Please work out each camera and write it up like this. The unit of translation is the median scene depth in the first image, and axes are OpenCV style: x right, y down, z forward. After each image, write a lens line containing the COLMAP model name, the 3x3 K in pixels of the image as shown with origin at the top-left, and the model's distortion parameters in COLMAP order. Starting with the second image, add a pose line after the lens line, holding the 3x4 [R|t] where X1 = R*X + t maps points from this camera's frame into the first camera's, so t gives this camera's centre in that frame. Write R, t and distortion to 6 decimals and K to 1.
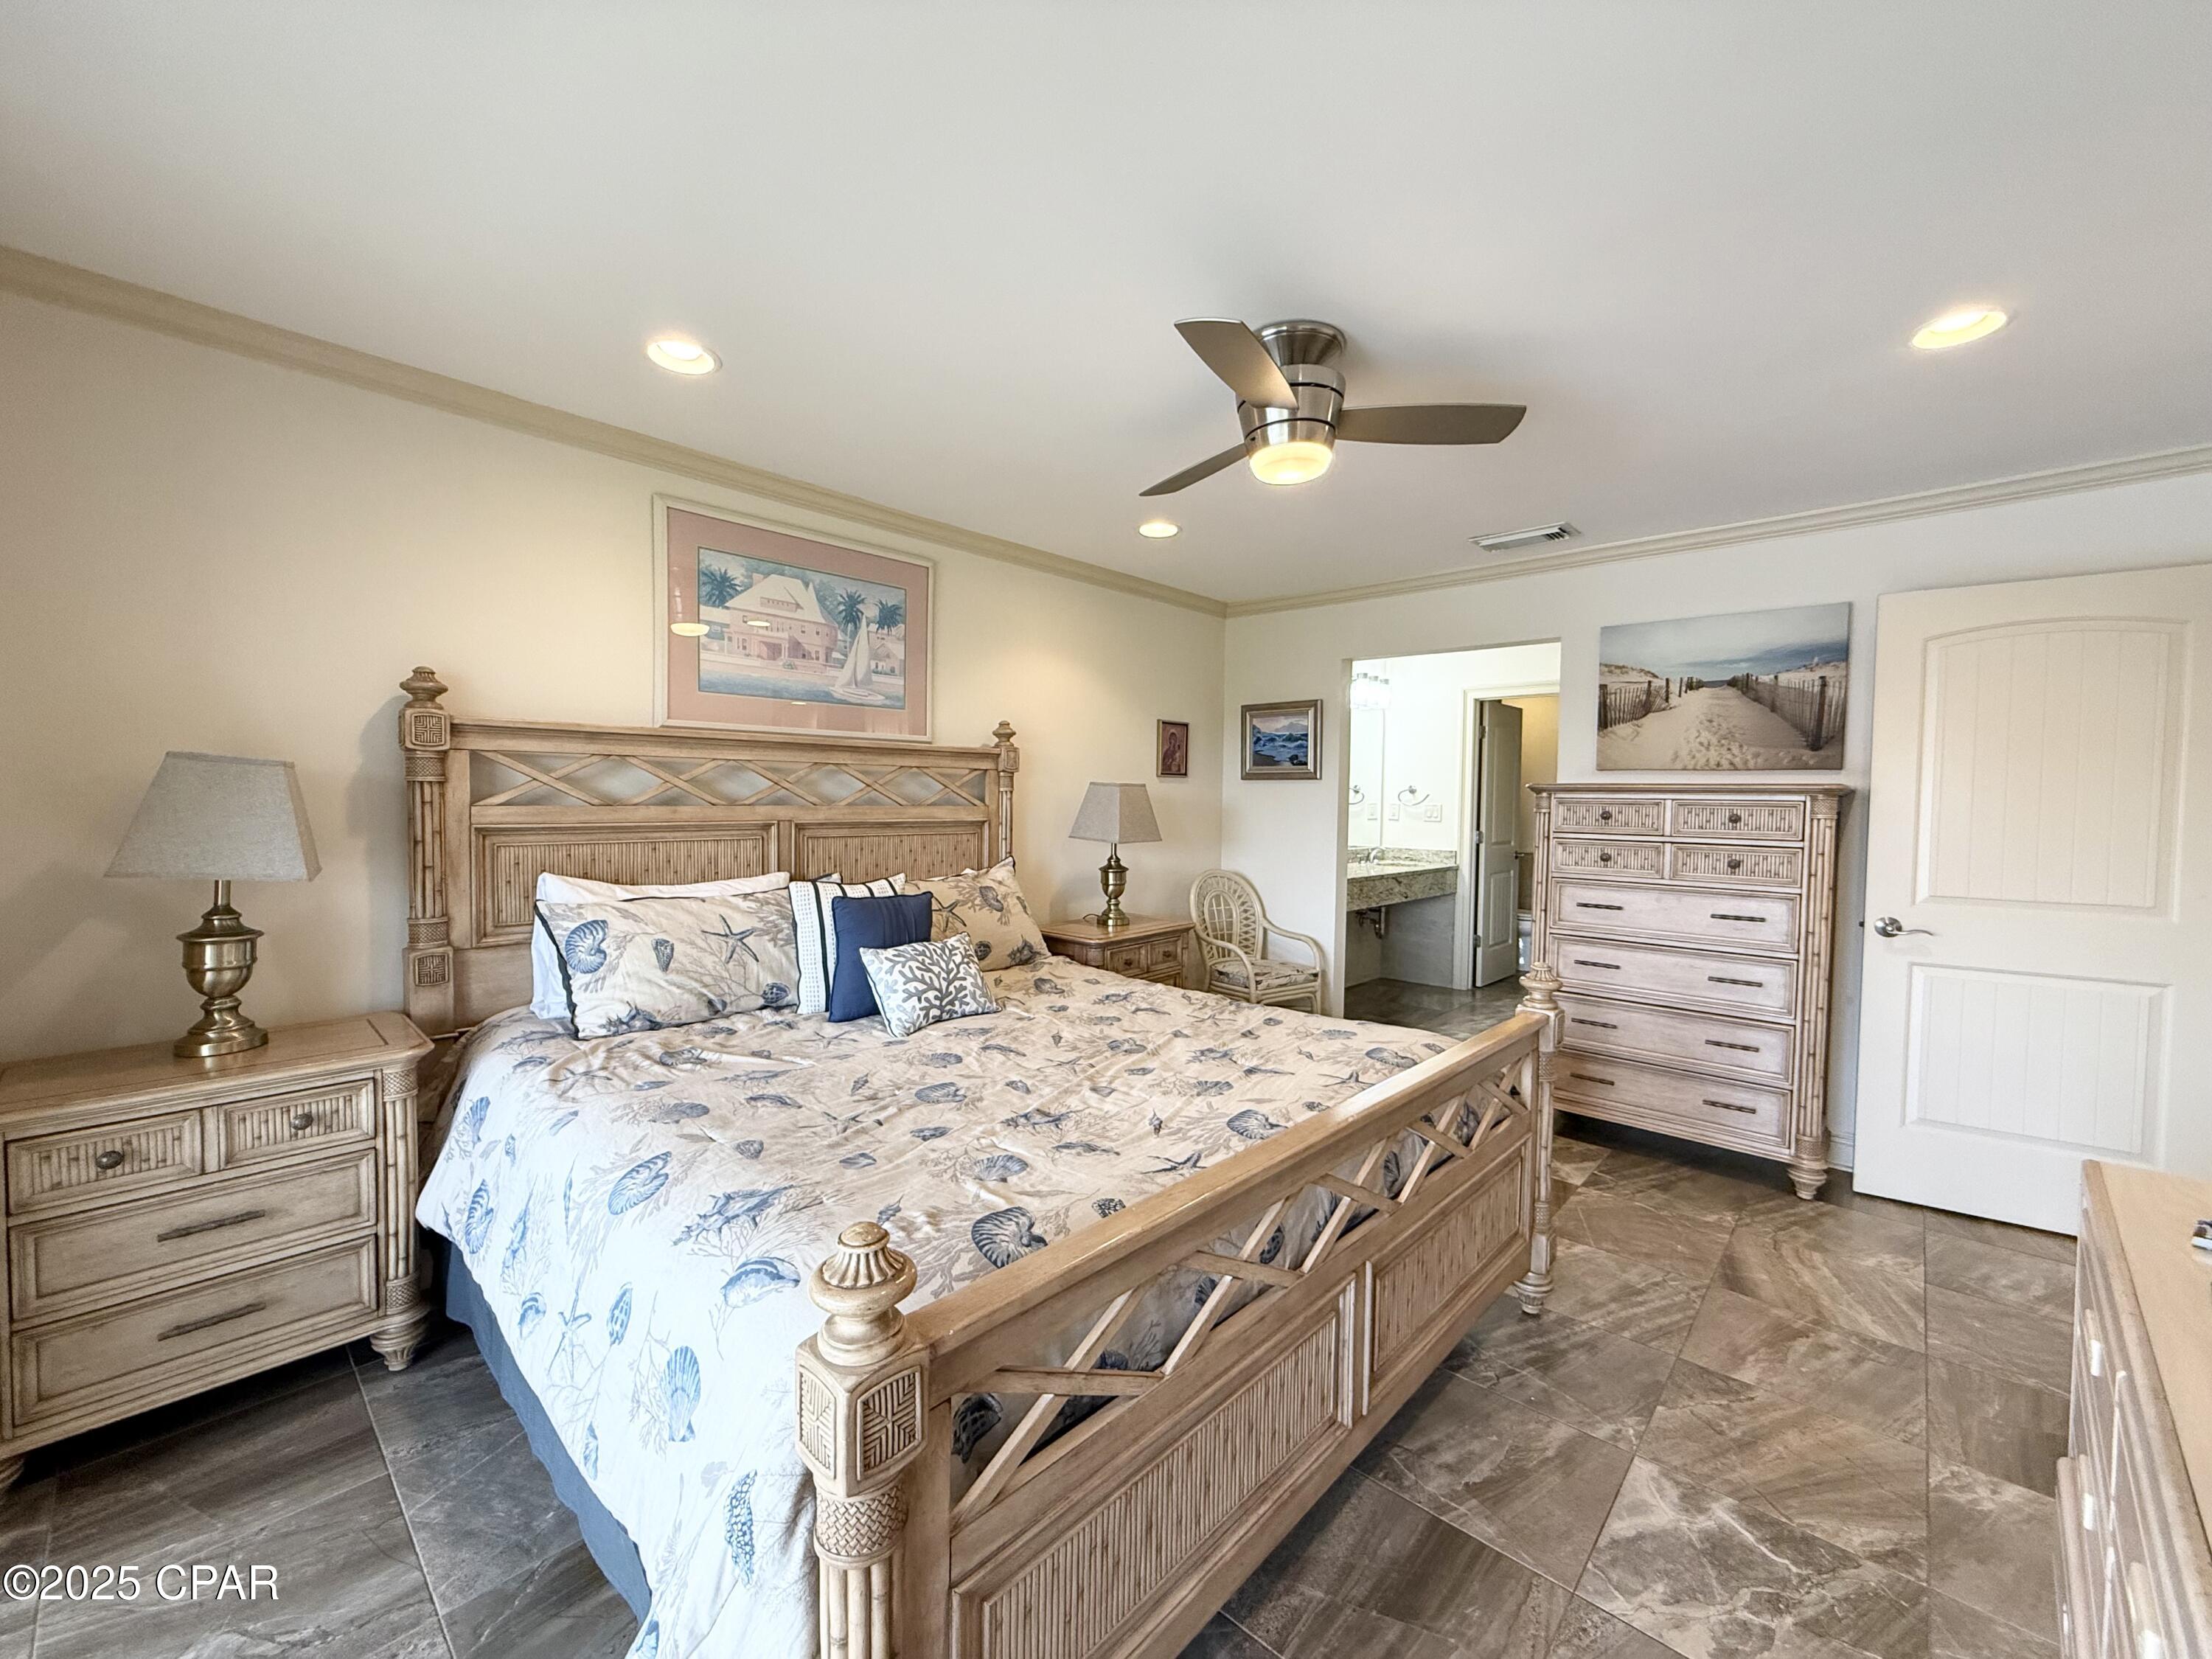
lens RADIAL K [[881.8, 0, 1099.4], [0, 881.8, 829.3], [0, 0, 1]] dist [-0.000889, -0.000069]
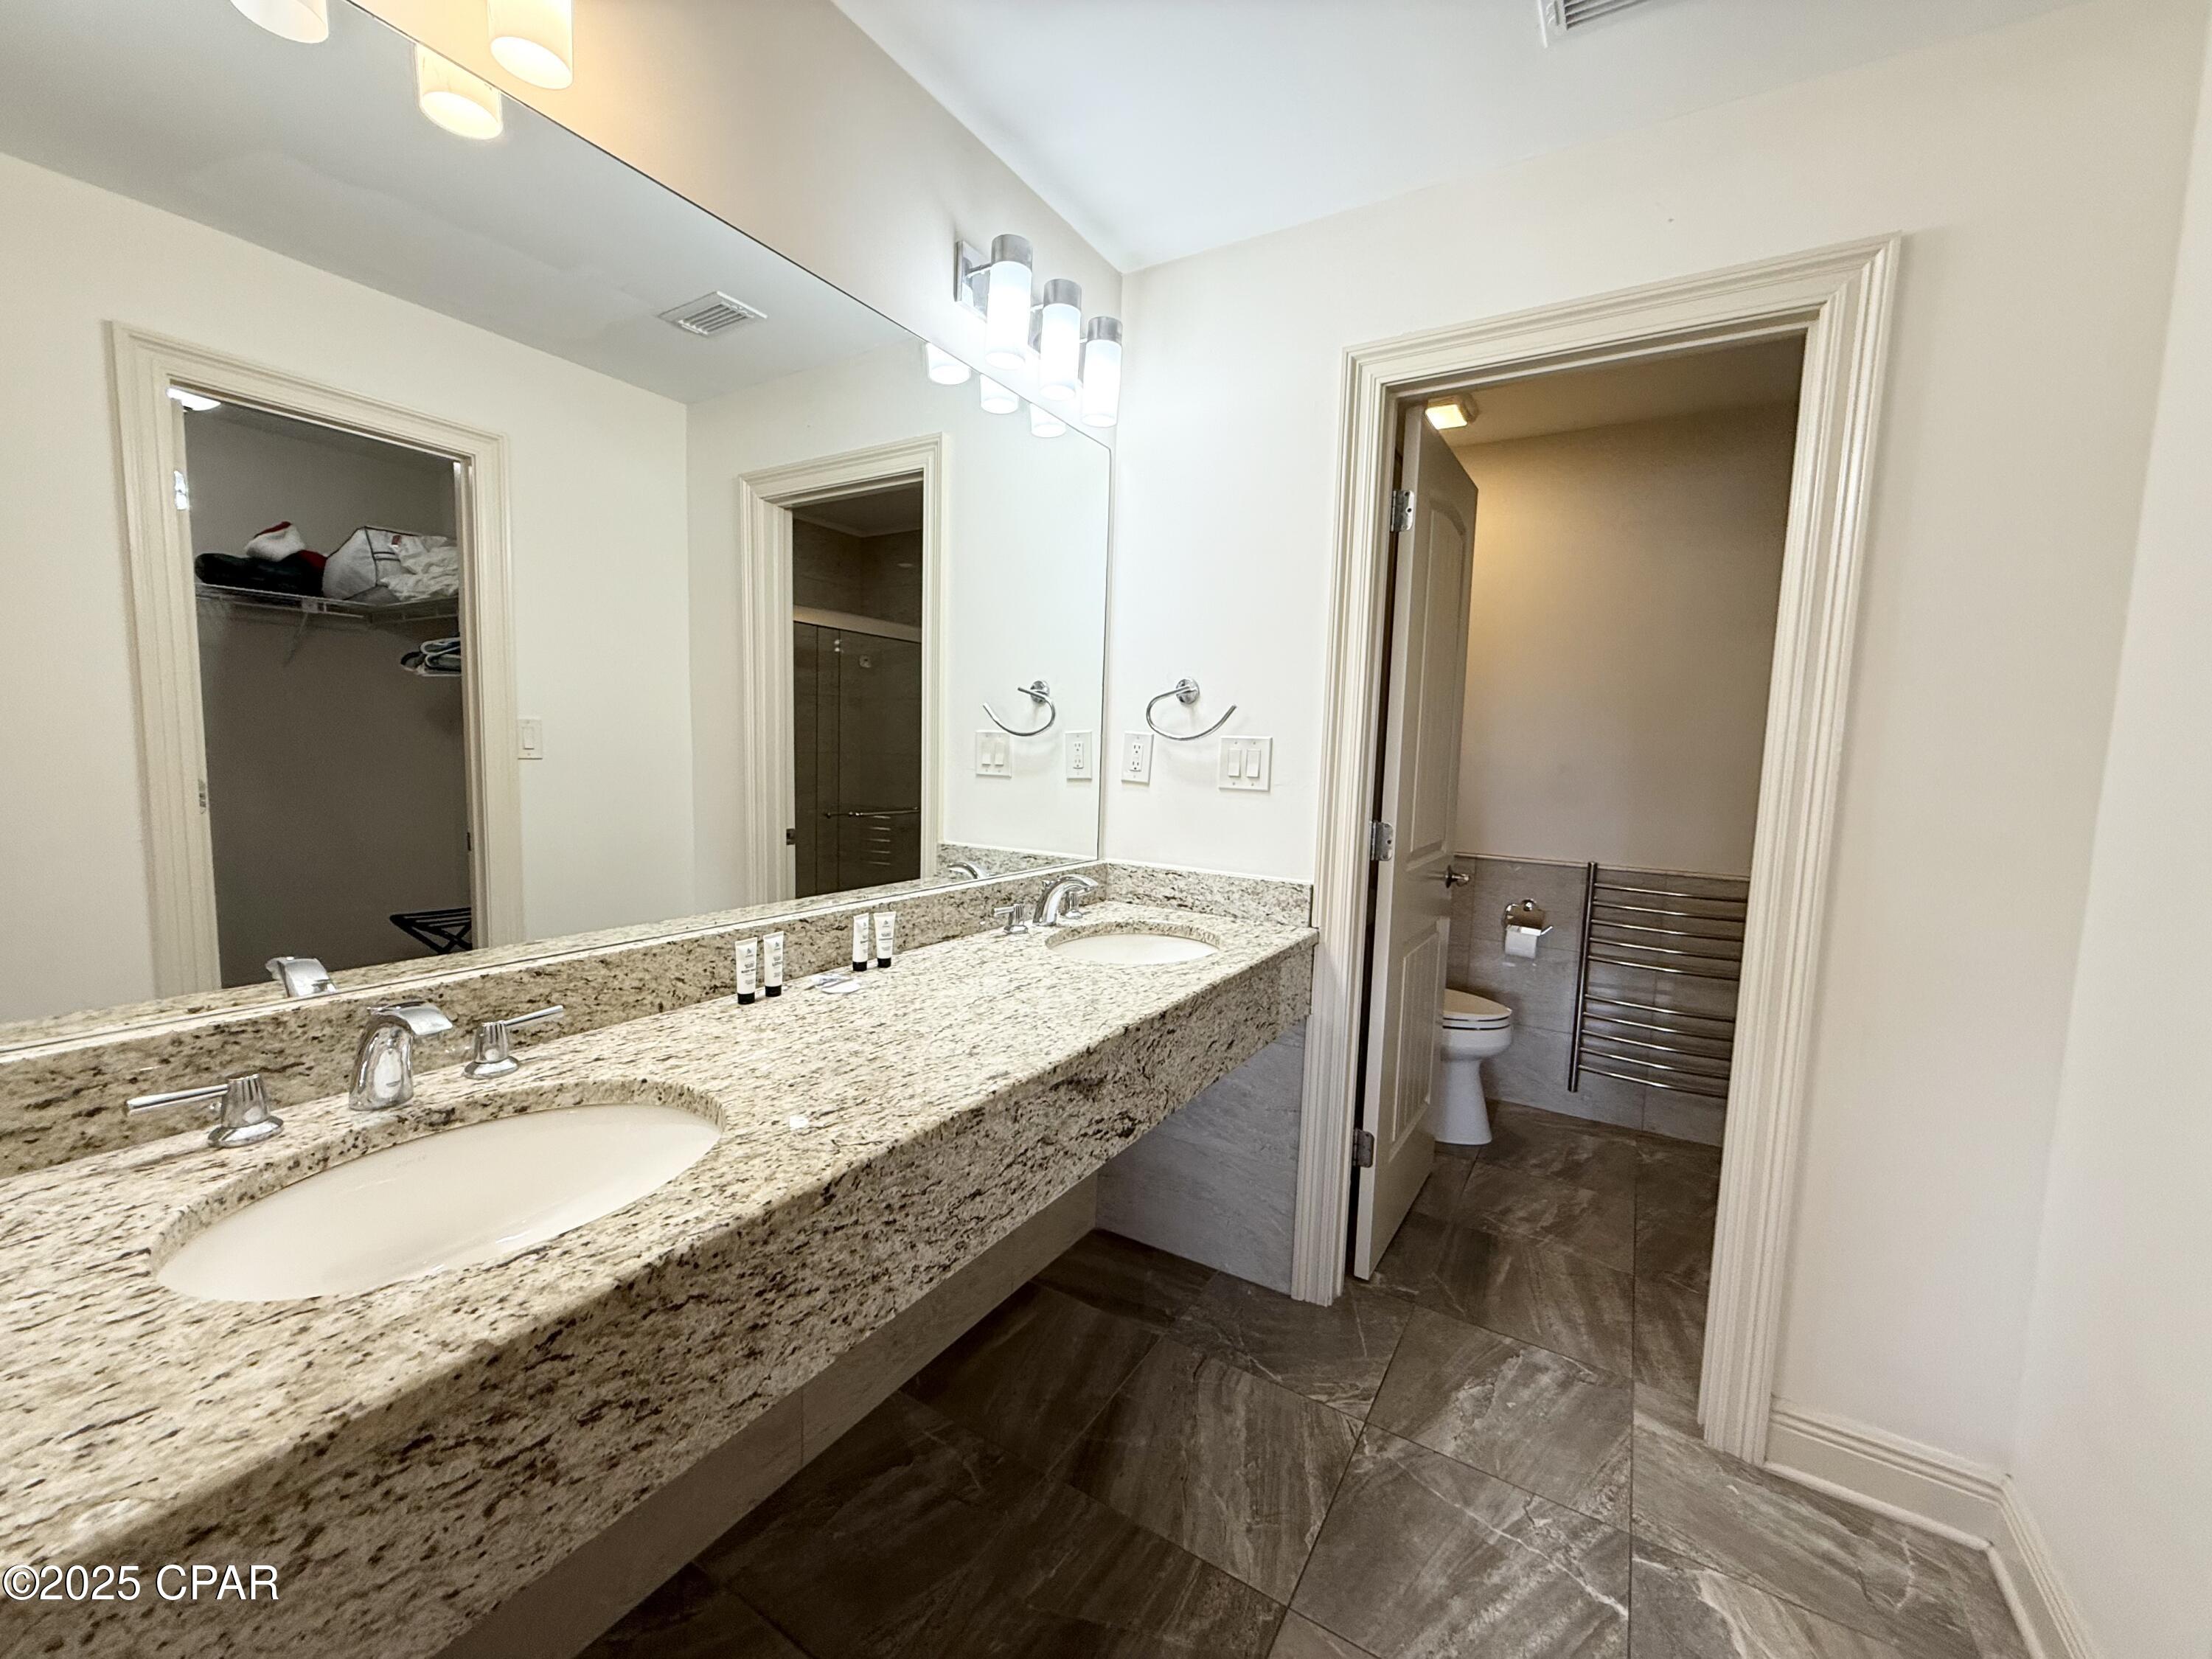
lens RADIAL K [[881.8, 0, 1099.4], [0, 881.8, 829.3], [0, 0, 1]] dist [-0.000889, -0.000069]
pose [[0.980712, -0.001808, 0.195451, 0.521186], [-0.010760, 0.997941, 0.063223, -0.029347], [-0.195163, -0.064107, 0.978674, 1.375491]]
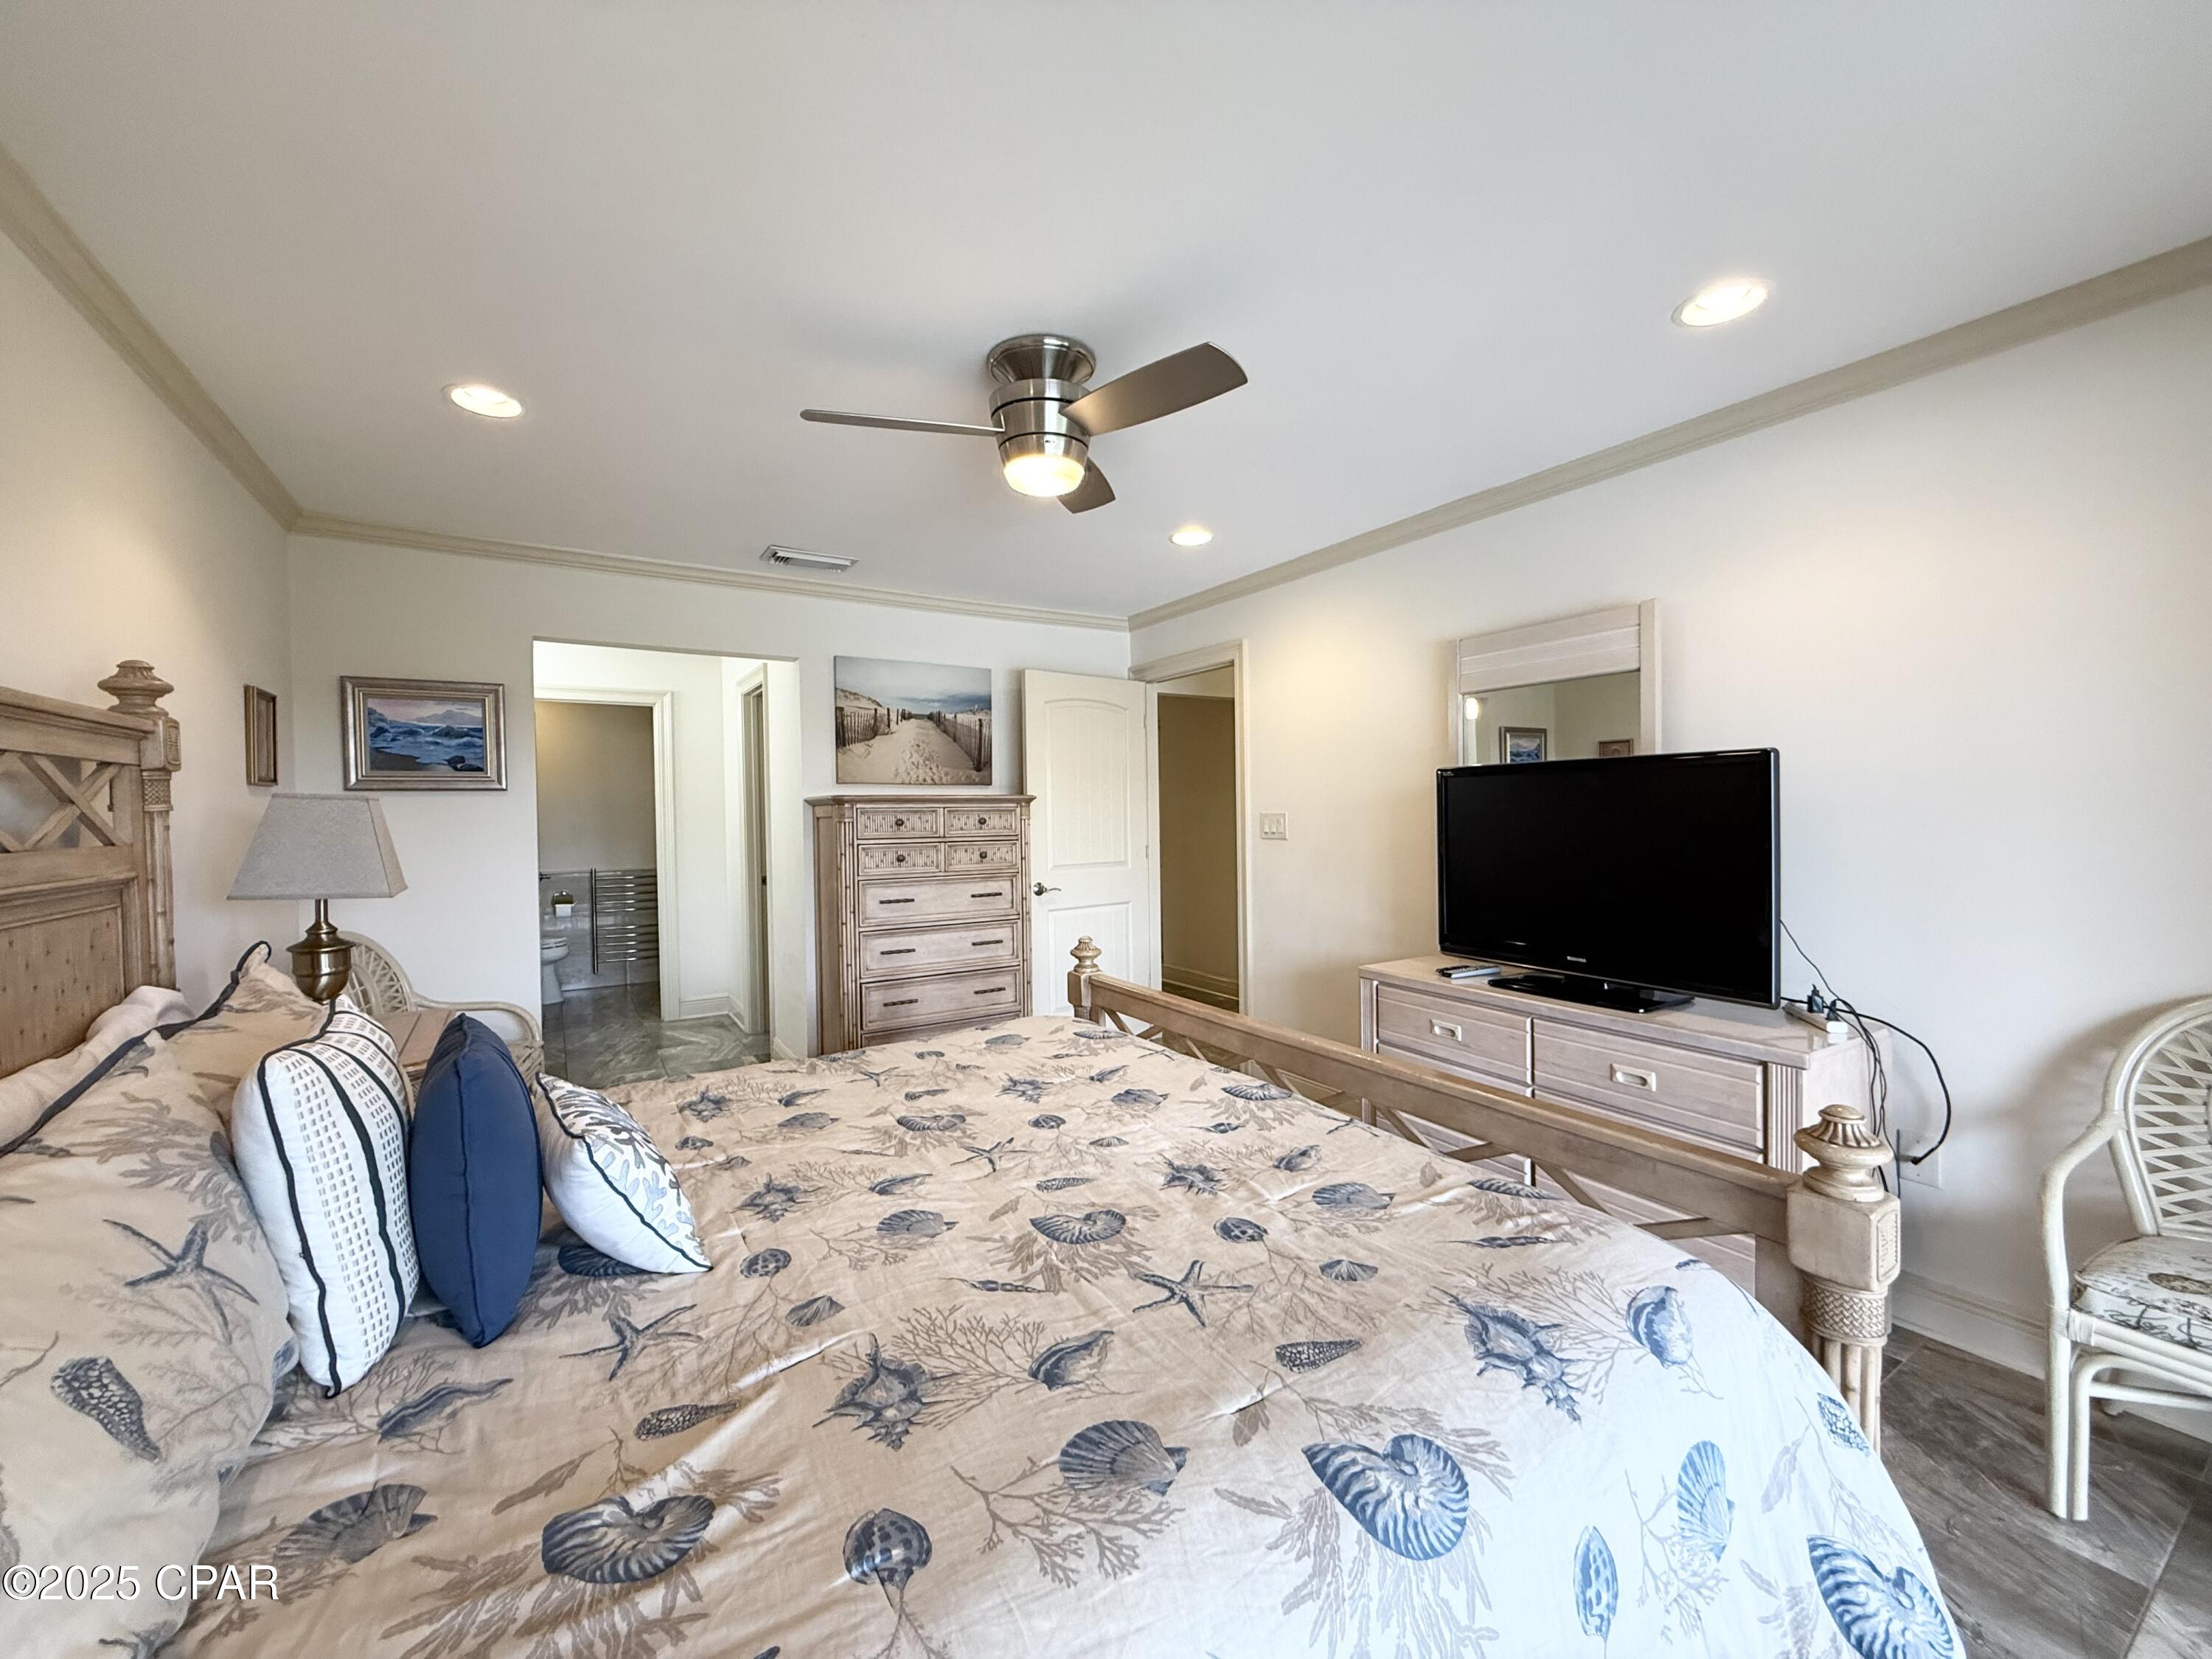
lens RADIAL K [[881.8, 0, 1099.4], [0, 881.8, 829.3], [0, 0, 1]] dist [-0.000889, -0.000069]
pose [[0.257443, -0.036868, 0.965590, -0.500191], [0.053295, 0.998293, 0.023907, -0.021386], [-0.964823, 0.045306, 0.258969, 0.462331]]
